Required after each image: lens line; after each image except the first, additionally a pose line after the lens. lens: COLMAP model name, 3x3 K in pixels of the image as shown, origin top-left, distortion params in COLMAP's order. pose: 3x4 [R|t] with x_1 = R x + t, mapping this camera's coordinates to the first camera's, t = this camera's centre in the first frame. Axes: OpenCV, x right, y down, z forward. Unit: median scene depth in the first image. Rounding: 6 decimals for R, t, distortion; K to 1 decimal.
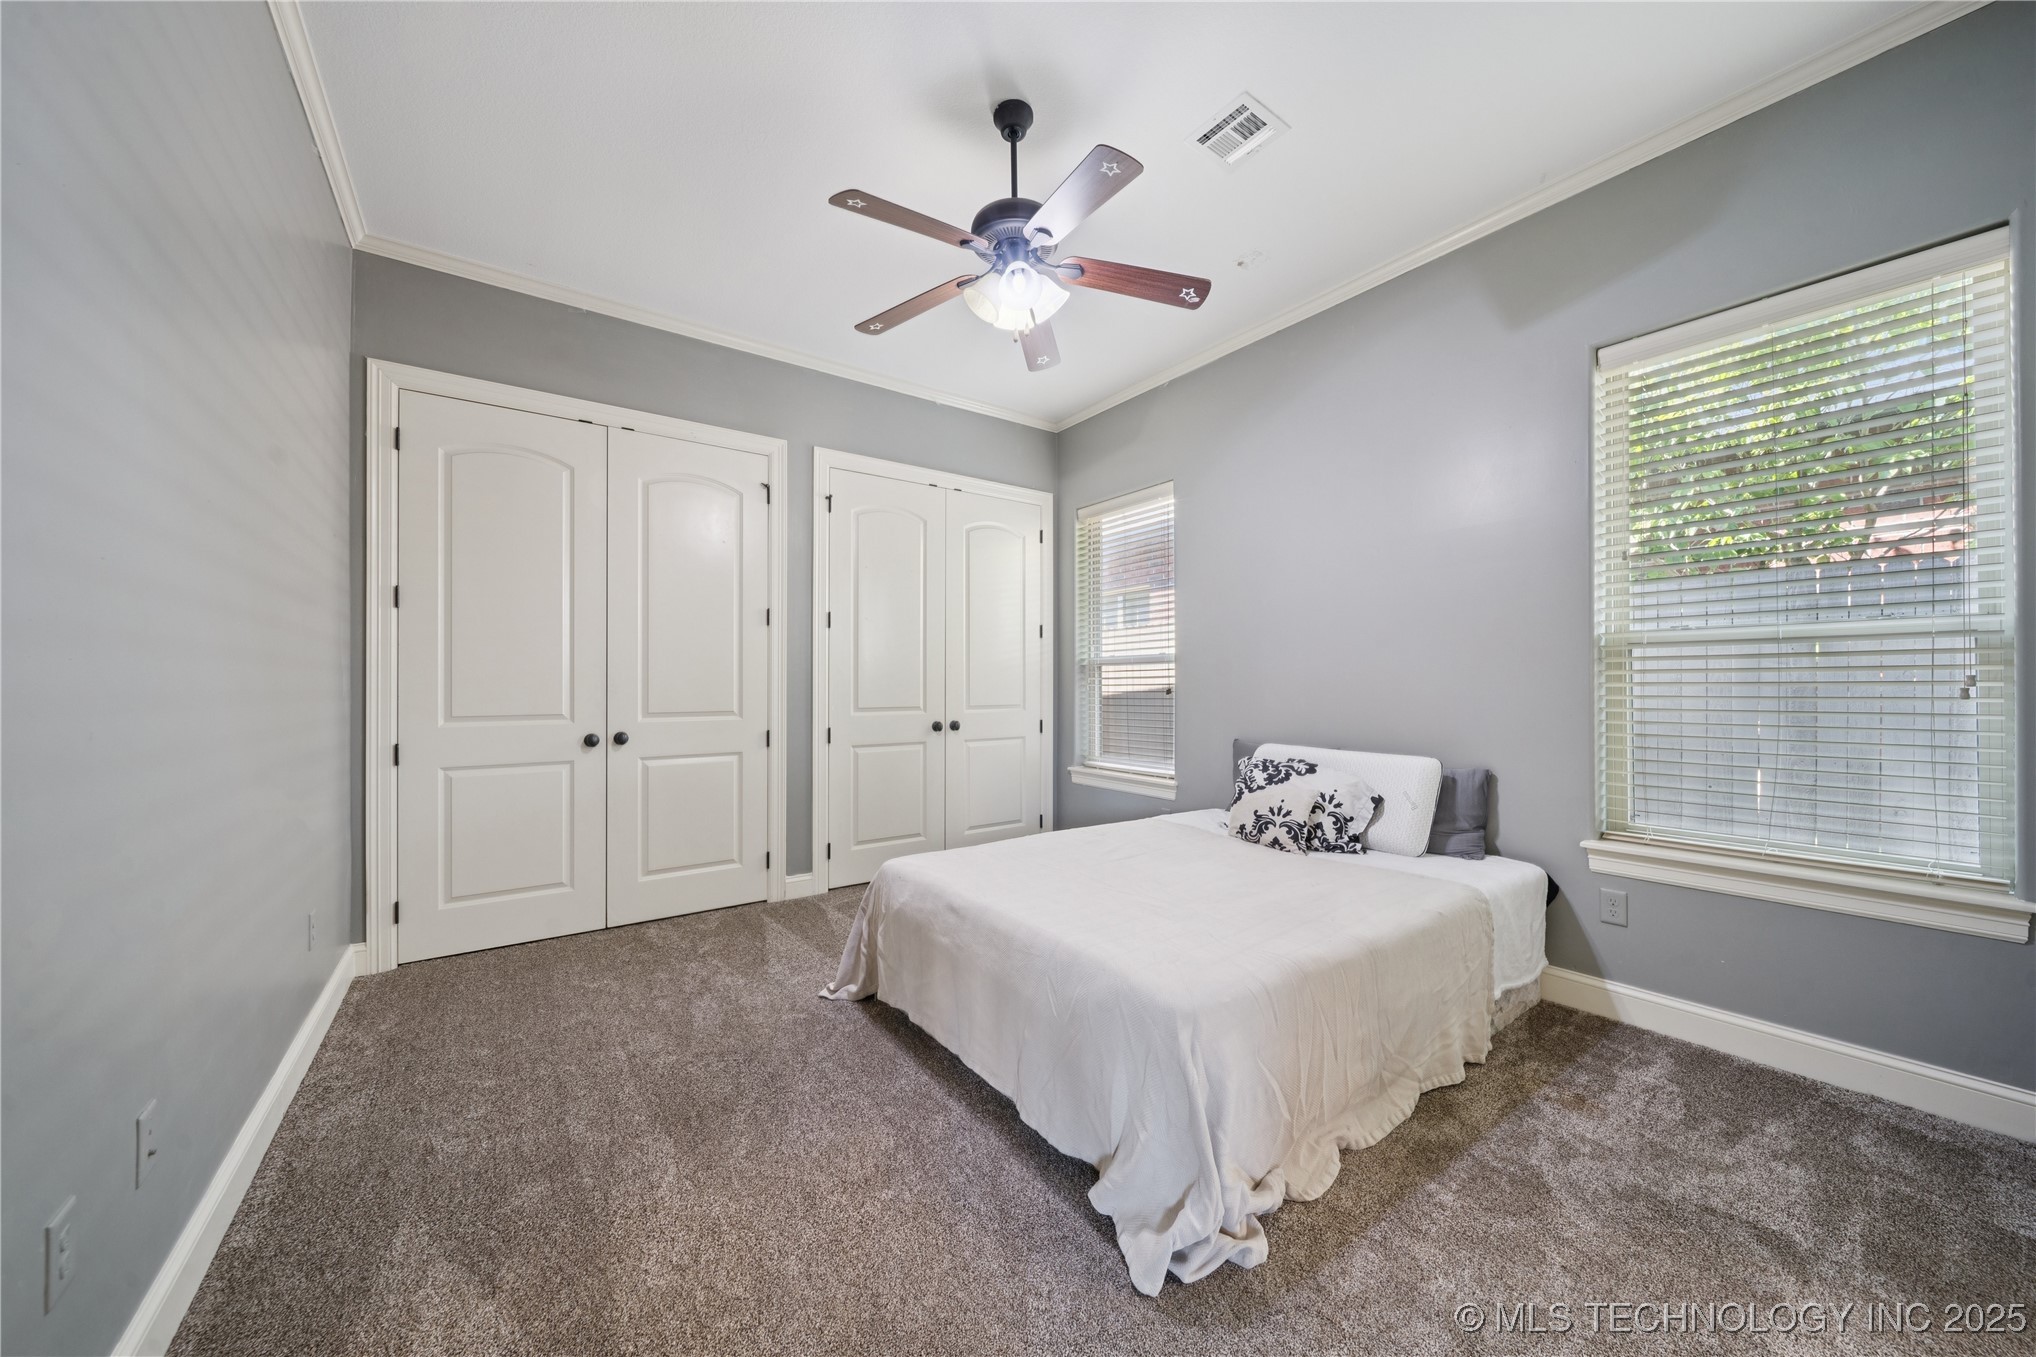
lens RADIAL K [[713.7, 0, 1015.1], [0, 713.7, 677.3], [0, 0, 1]] dist [0.001594, -0.002306]
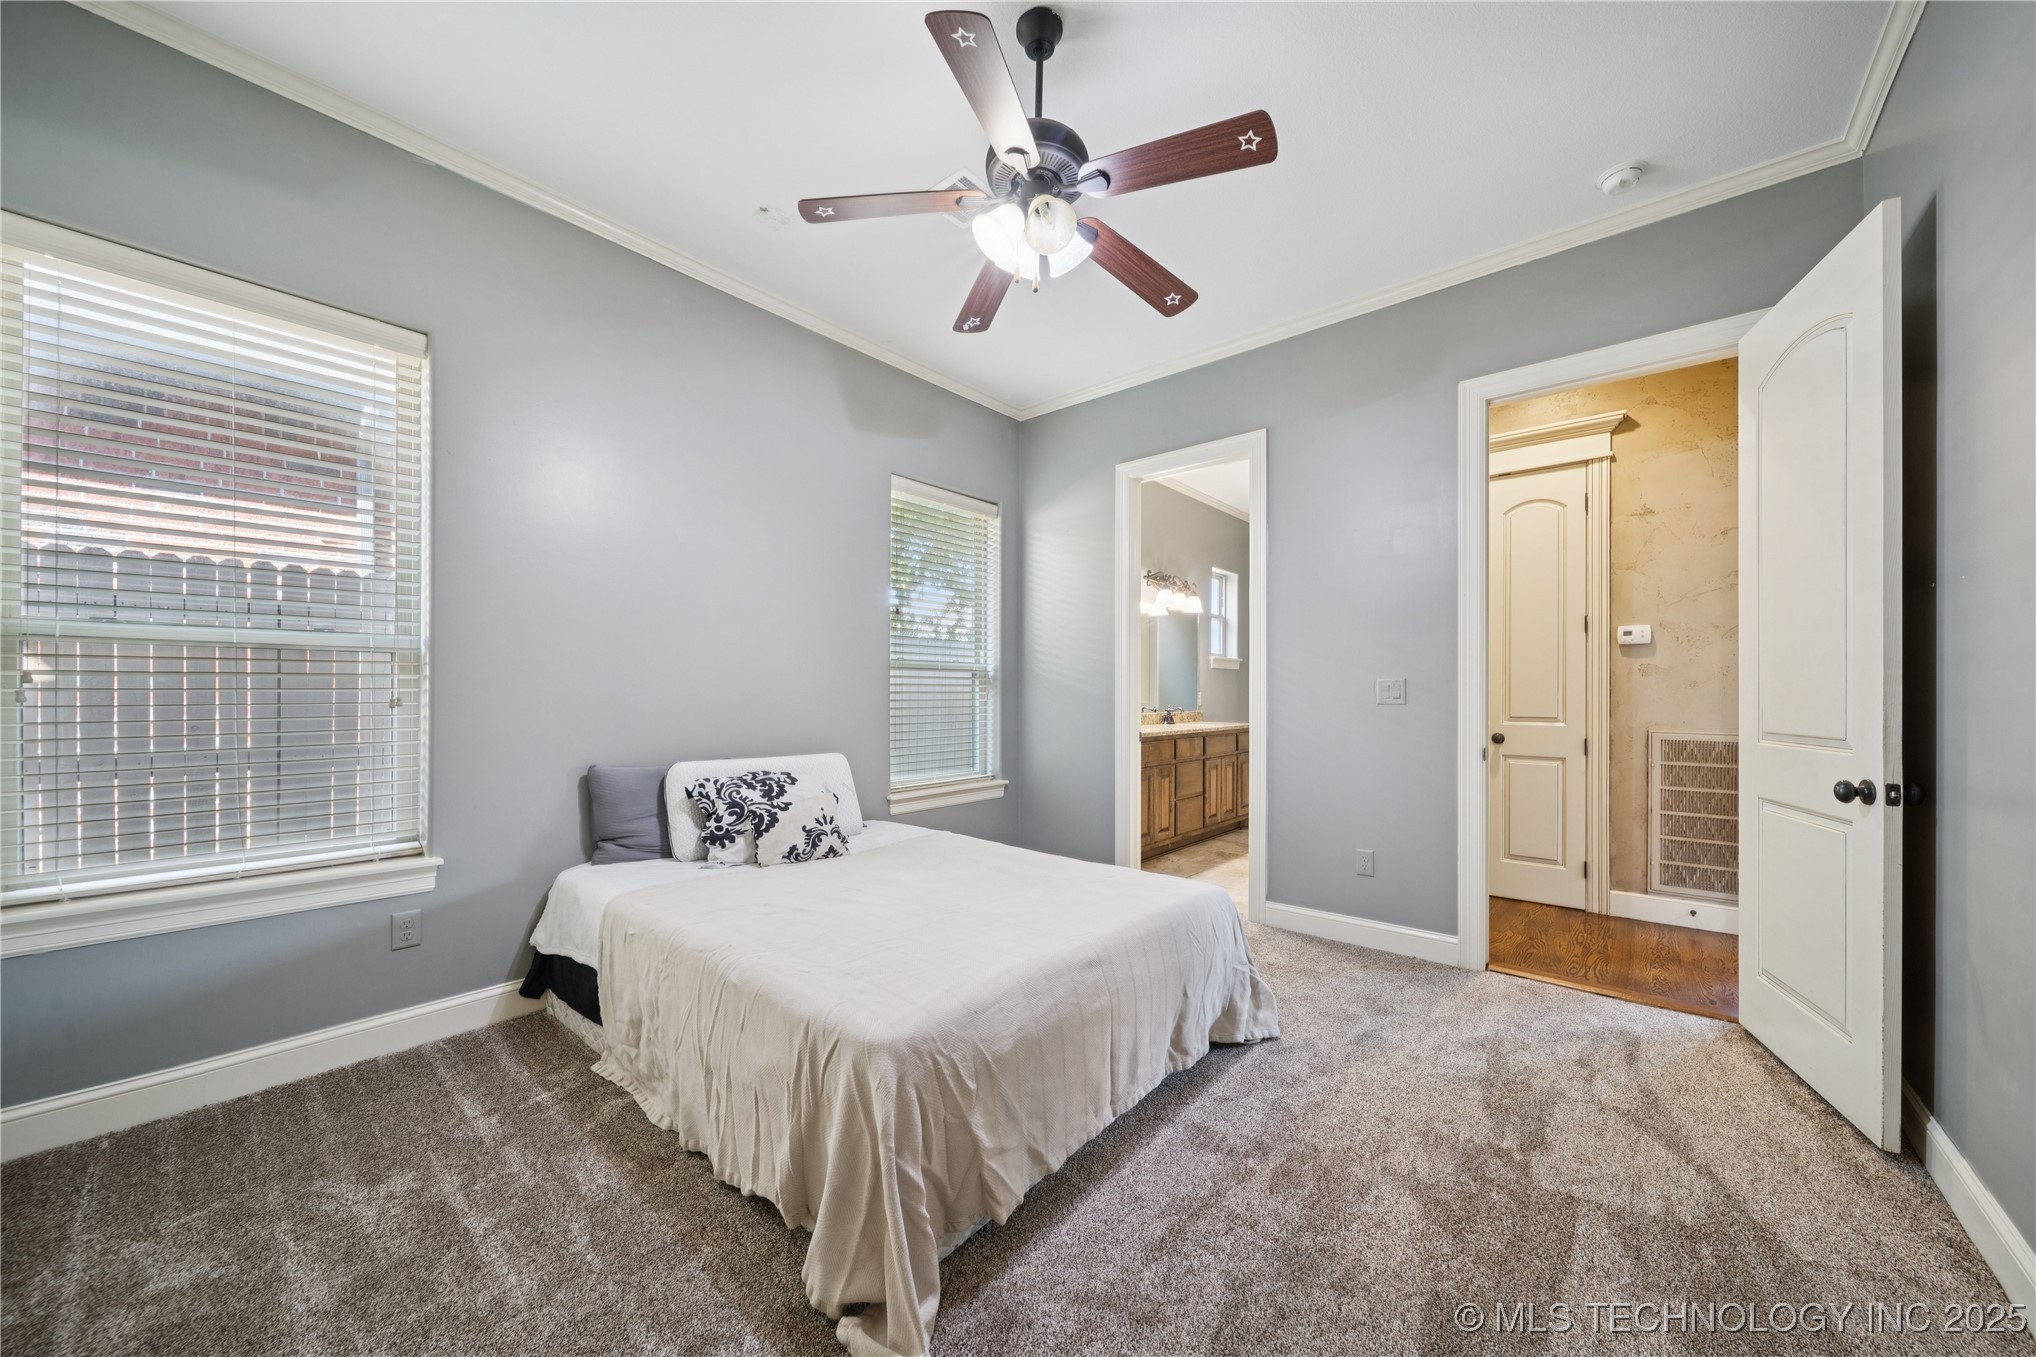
lens RADIAL K [[729.1, 0, 1025.0], [0, 729.1, 689.7], [0, 0, 1]] dist [0.001193, -0.002653]
pose [[-0.244690, 0.003485, 0.969595, -0.676874], [-0.014940, 0.999861, -0.007364, 0.010036], [-0.969486, -0.016288, -0.244604, 0.977567]]
